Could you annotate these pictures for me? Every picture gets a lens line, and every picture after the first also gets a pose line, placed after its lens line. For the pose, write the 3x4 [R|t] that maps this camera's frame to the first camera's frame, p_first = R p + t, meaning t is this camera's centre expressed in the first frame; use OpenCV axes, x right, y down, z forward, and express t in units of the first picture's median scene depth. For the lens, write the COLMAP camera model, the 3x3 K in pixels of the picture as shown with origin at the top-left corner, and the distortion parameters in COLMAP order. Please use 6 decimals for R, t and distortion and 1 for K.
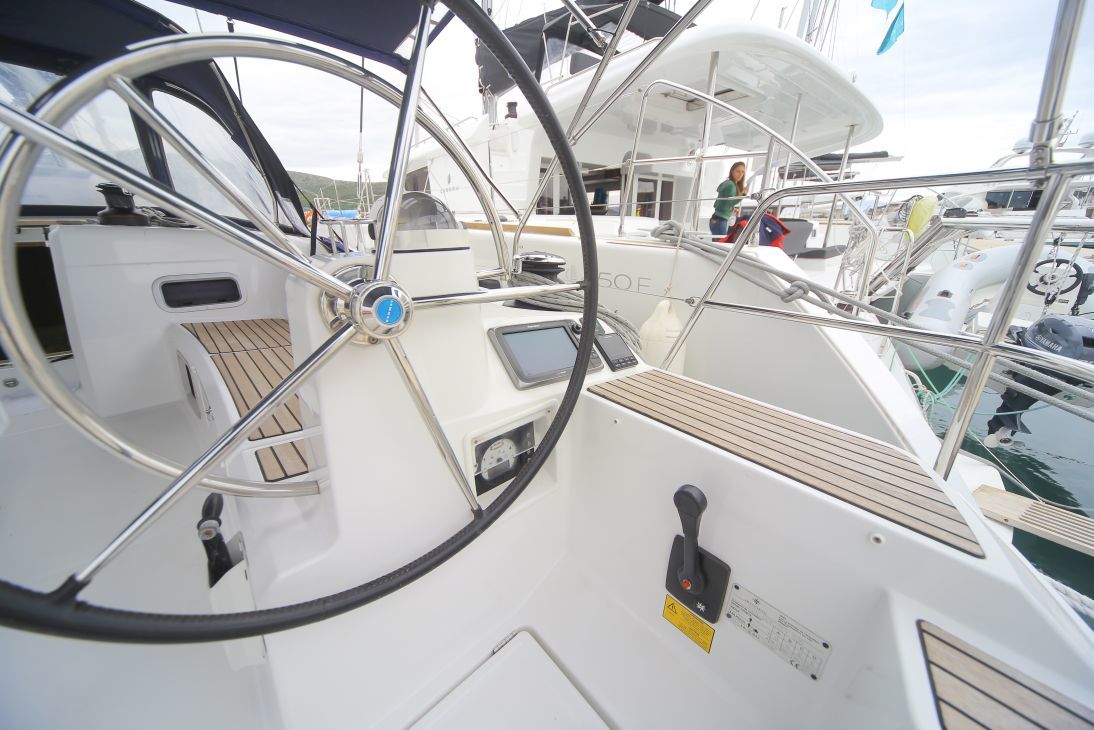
lens RADIAL K [[385.1, 0, 545.9], [0, 385.1, 360.4], [0, 0, 1]] dist [-0.008916, 0.000089]
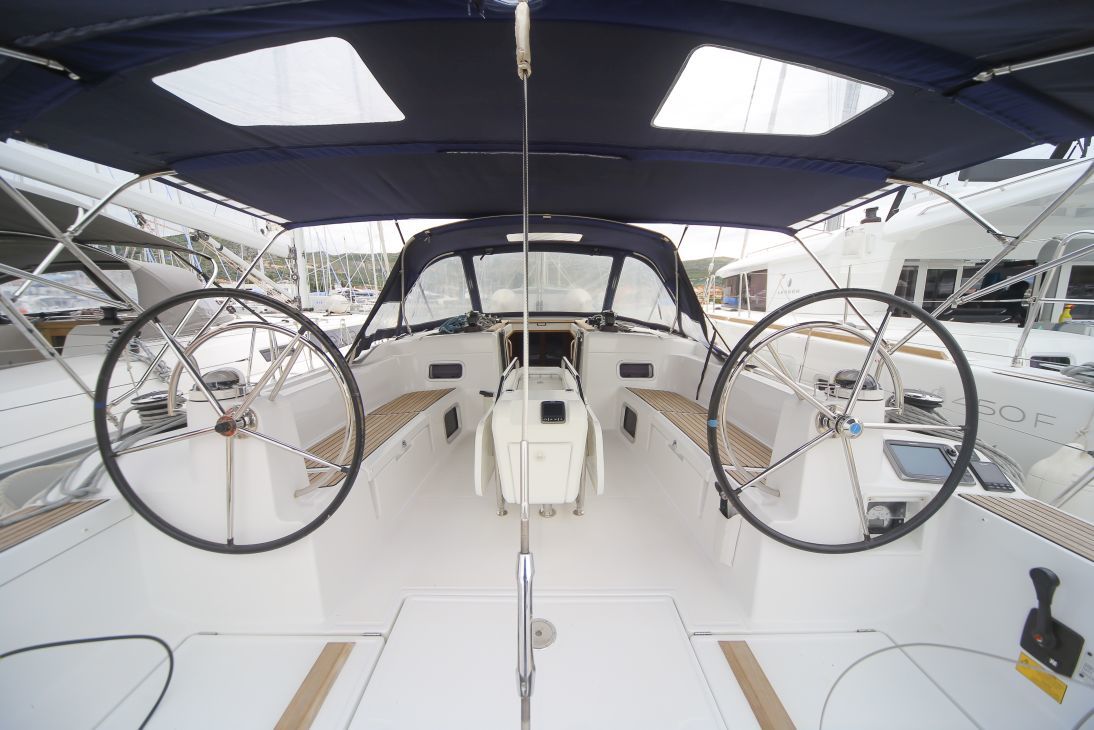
lens RADIAL K [[381.7, 0, 547.0], [0, 381.7, 365.0], [0, 0, 1]] dist [-0.000963, 0.000011]
pose [[0.753290, 0.120063, -0.646637, -0.192140], [-0.227616, 0.970030, -0.085050, 0.073004], [0.617045, 0.211252, 0.758042, -1.173957]]
